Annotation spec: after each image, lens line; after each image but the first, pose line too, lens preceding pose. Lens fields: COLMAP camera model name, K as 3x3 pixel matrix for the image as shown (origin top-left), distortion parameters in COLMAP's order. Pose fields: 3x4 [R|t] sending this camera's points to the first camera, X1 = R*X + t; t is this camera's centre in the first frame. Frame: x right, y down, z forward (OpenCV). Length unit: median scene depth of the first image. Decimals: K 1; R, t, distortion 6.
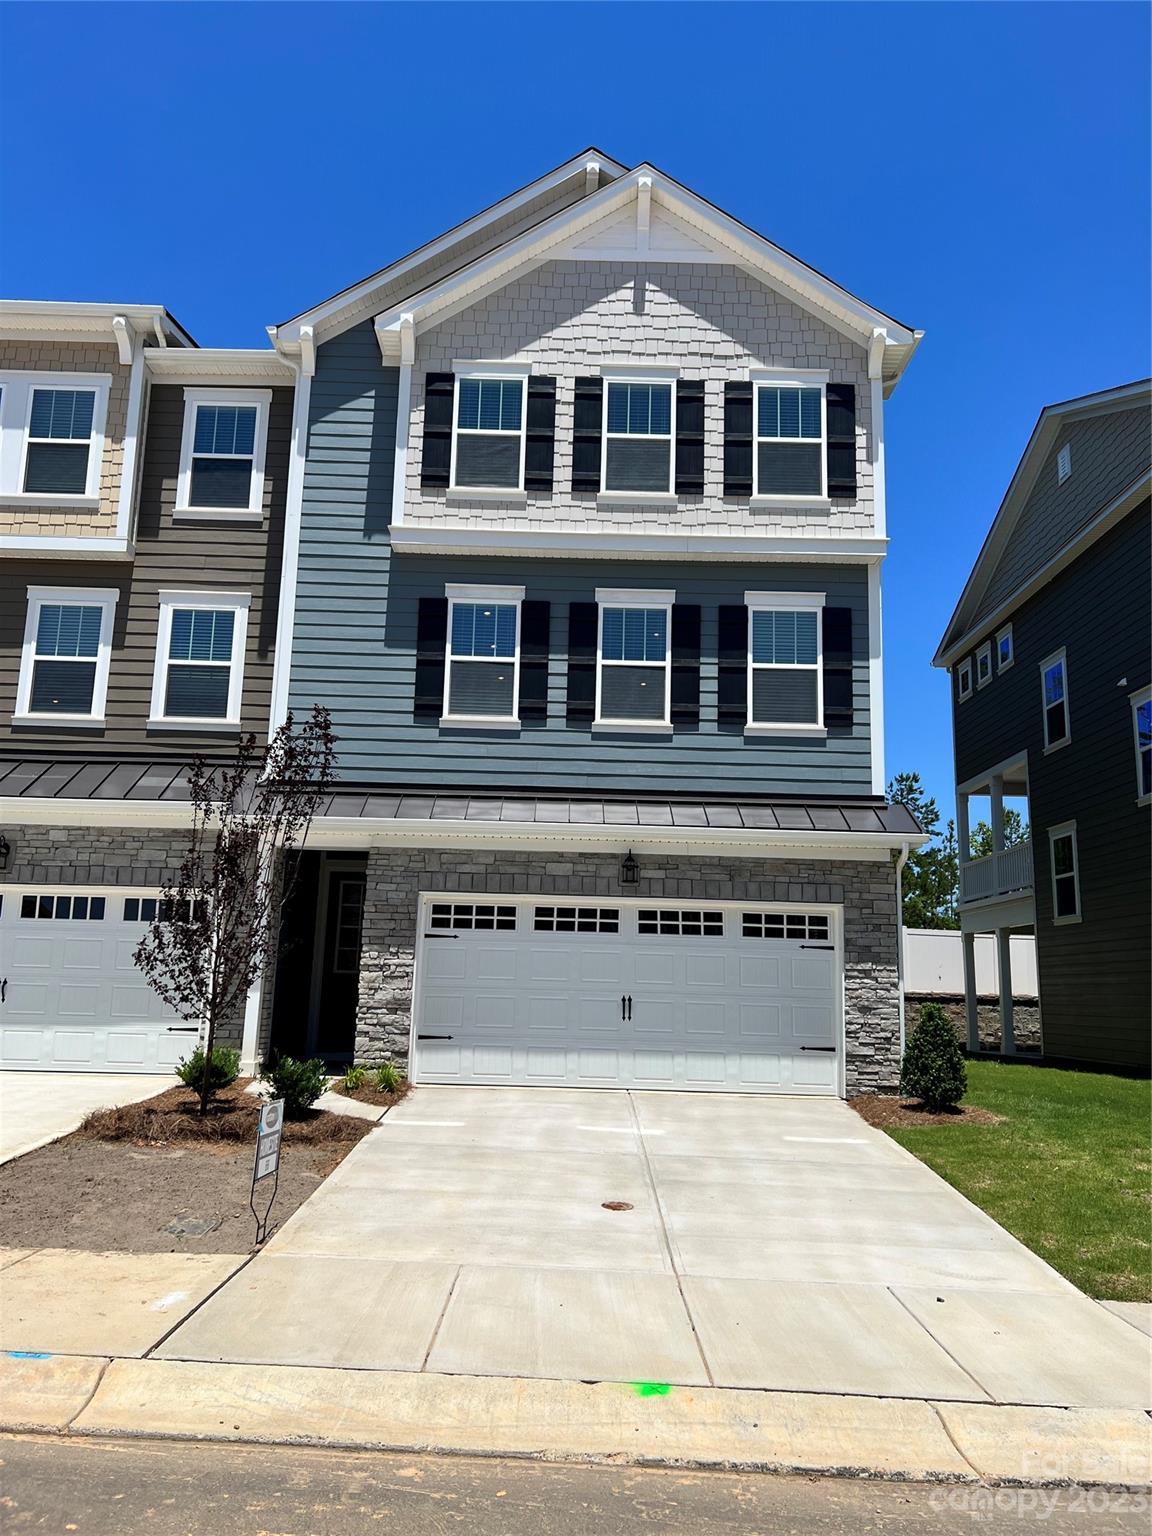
lens RADIAL K [[1138.0, 0, 576.0], [0, 1138.0, 768.0], [0, 0, 1]] dist [0.008448, -0.001188]
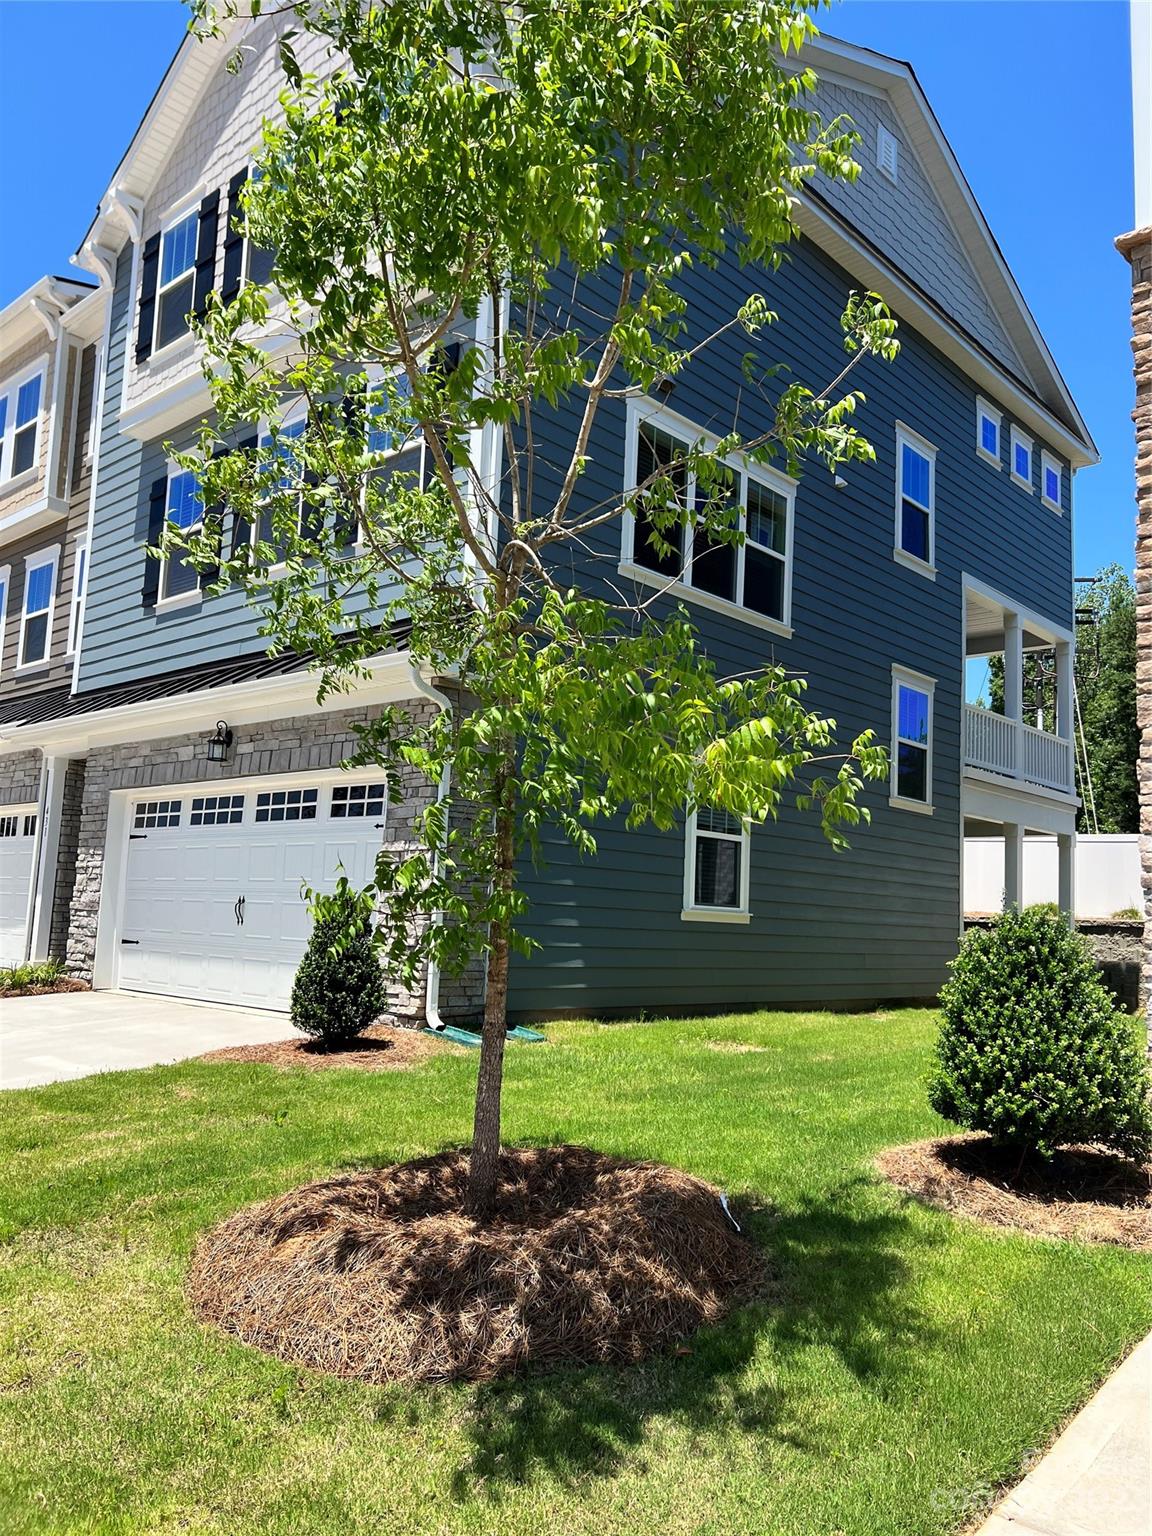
lens RADIAL K [[1138.0, 0, 576.0], [0, 1138.0, 768.0], [0, 0, 1]] dist [0.008448, -0.001188]
pose [[0.737242, -0.088157, -0.669853, 0.794577], [0.170577, 0.983619, 0.058287, 0.097571], [0.653742, -0.157233, 0.740202, 0.538818]]
